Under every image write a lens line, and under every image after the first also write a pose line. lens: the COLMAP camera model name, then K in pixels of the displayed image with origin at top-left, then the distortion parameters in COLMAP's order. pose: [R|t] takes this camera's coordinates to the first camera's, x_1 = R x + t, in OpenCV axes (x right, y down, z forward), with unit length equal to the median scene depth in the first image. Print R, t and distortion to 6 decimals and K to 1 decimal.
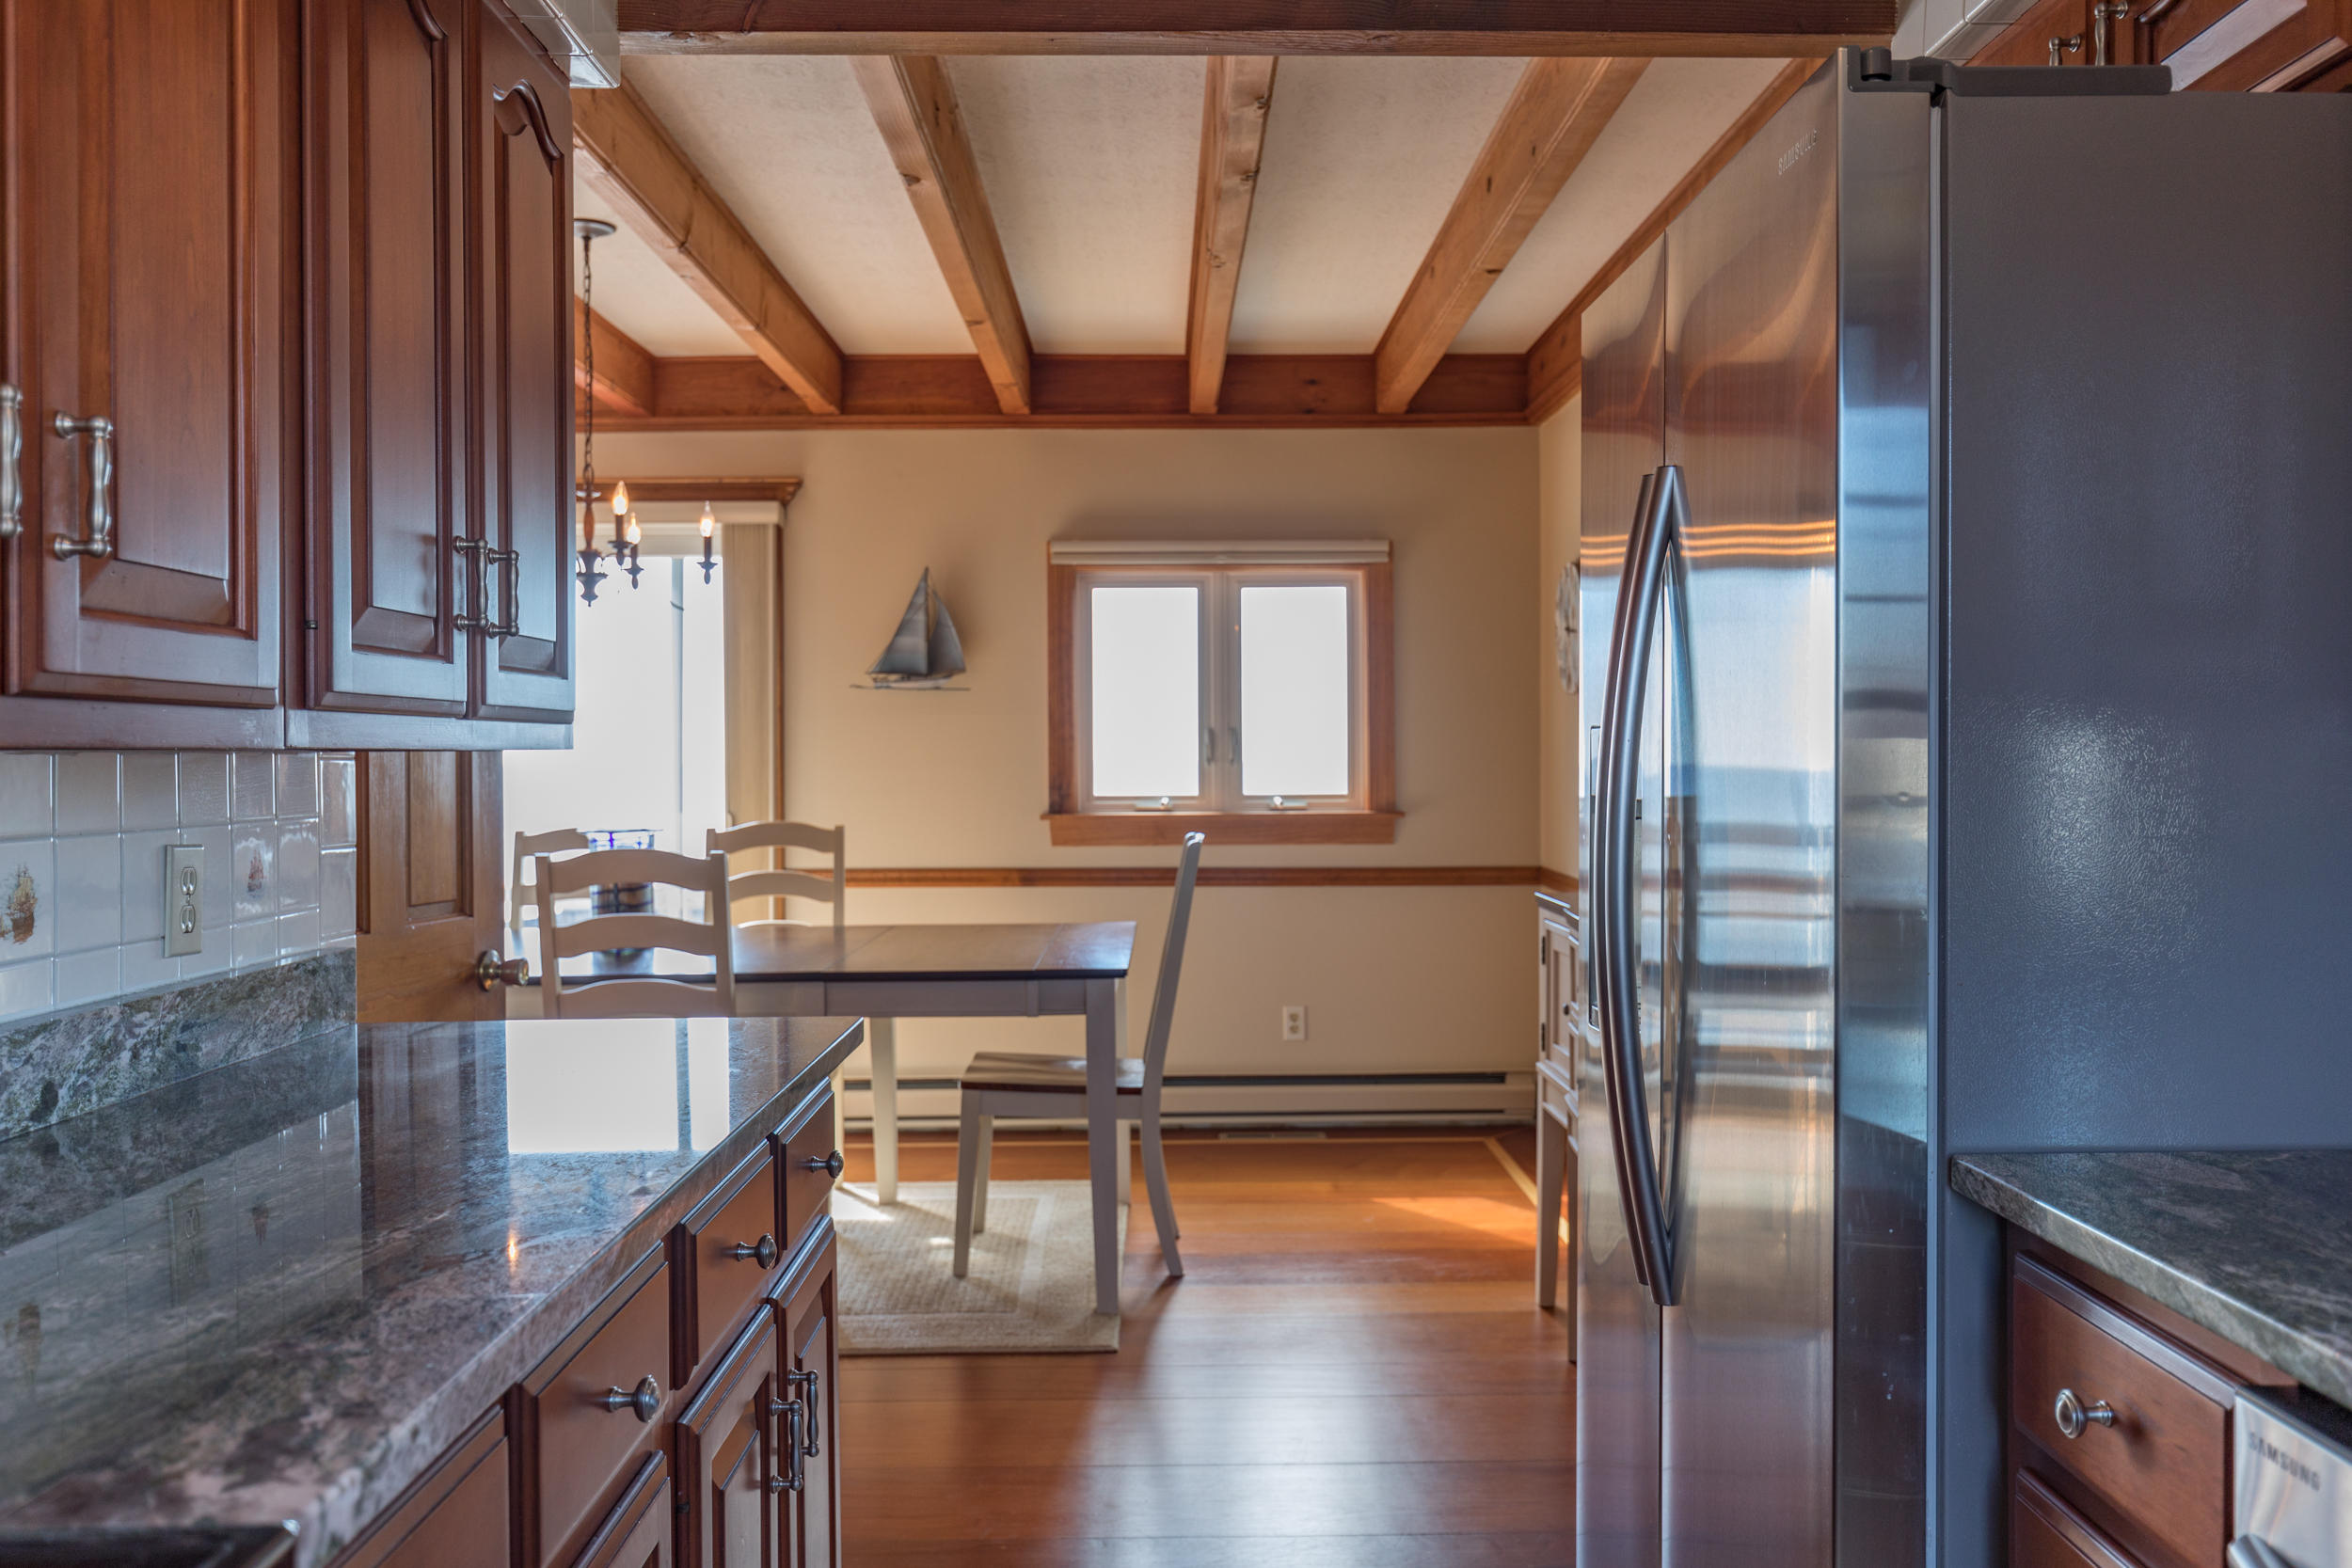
lens RADIAL K [[1900.7, 0, 1175.8], [0, 1900.7, 781.4], [0, 0, 1]] dist [-0.000349, 0.000134]
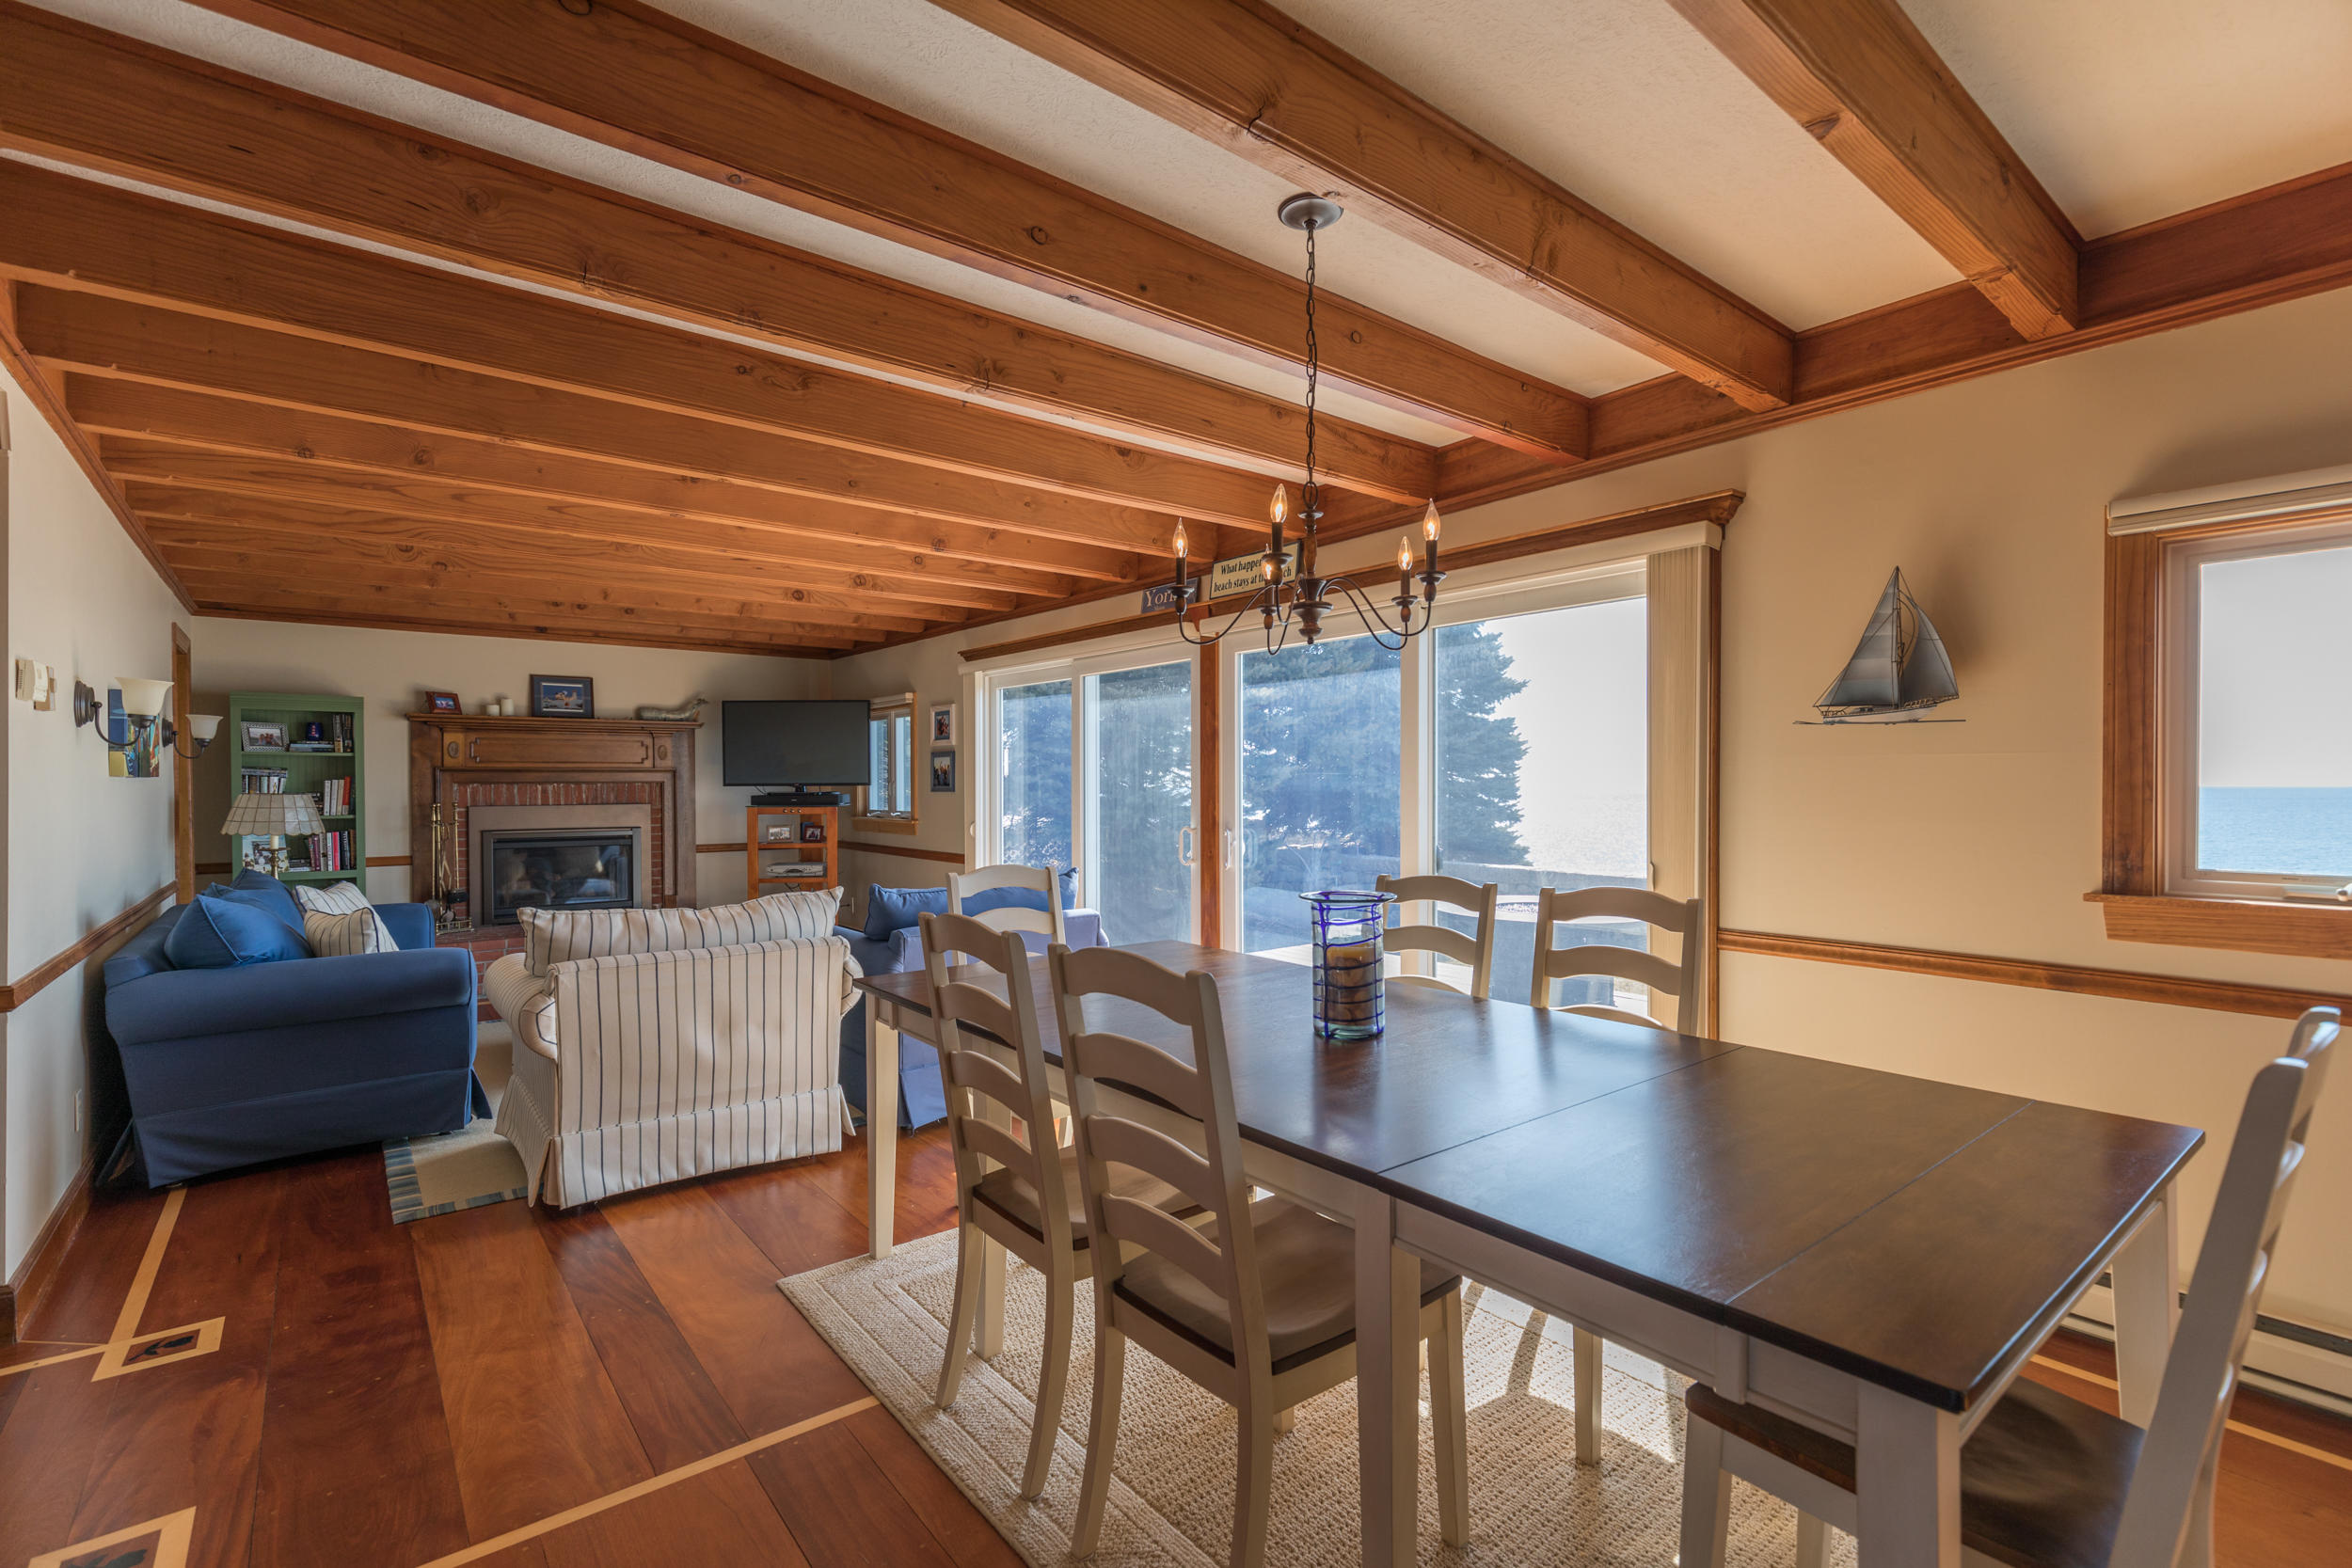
lens RADIAL K [[1062.9, 0, 1179.2], [0, 1062.9, 786.5], [0, 0, 1]] dist [0.013993, 0.000009]
pose [[0.623178, 0.005566, -0.782060, 0.030843], [-0.009507, 0.999955, -0.000460, -0.018691], [0.782022, 0.007722, 0.623203, 0.486864]]
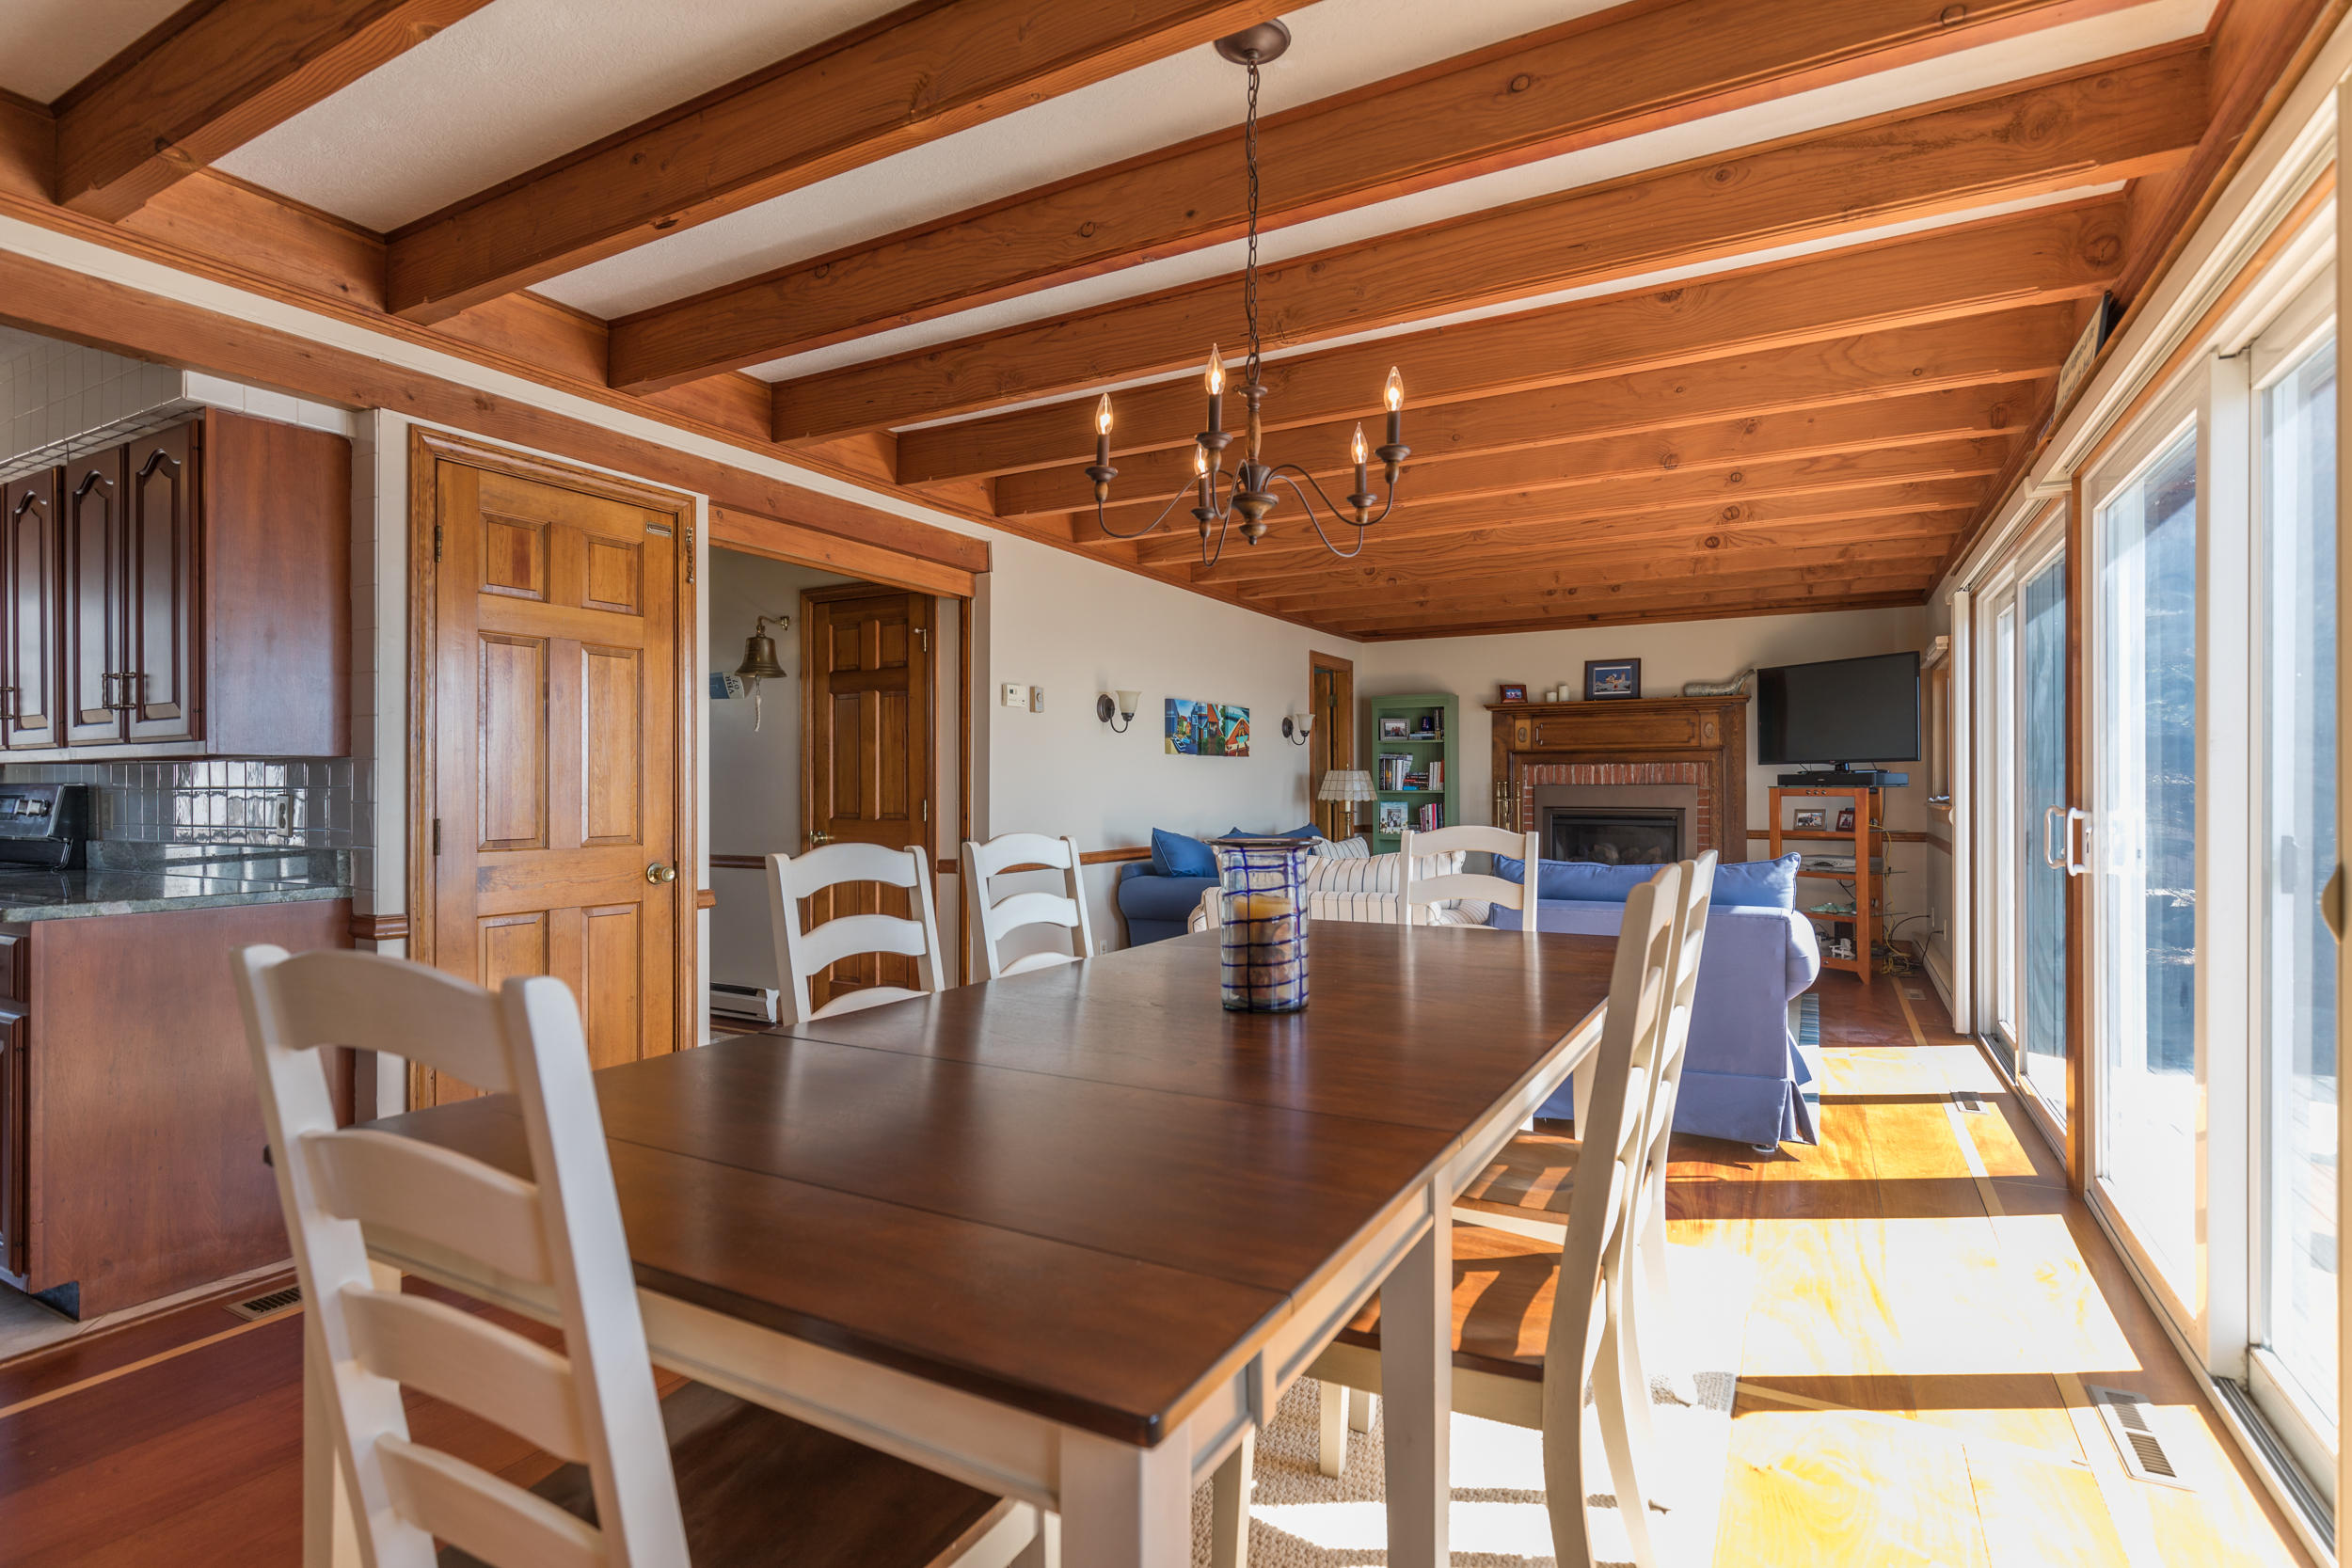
lens RADIAL K [[1160.1, 0, 1172.5], [0, 1160.1, 789.4], [0, 0, 1]] dist [0.000245, -0.000017]
pose [[-0.487974, 0.007449, -0.872827, 0.086360], [-0.005220, 0.999921, 0.011452, 0.001500], [0.872843, 0.010144, -0.487896, 0.912450]]
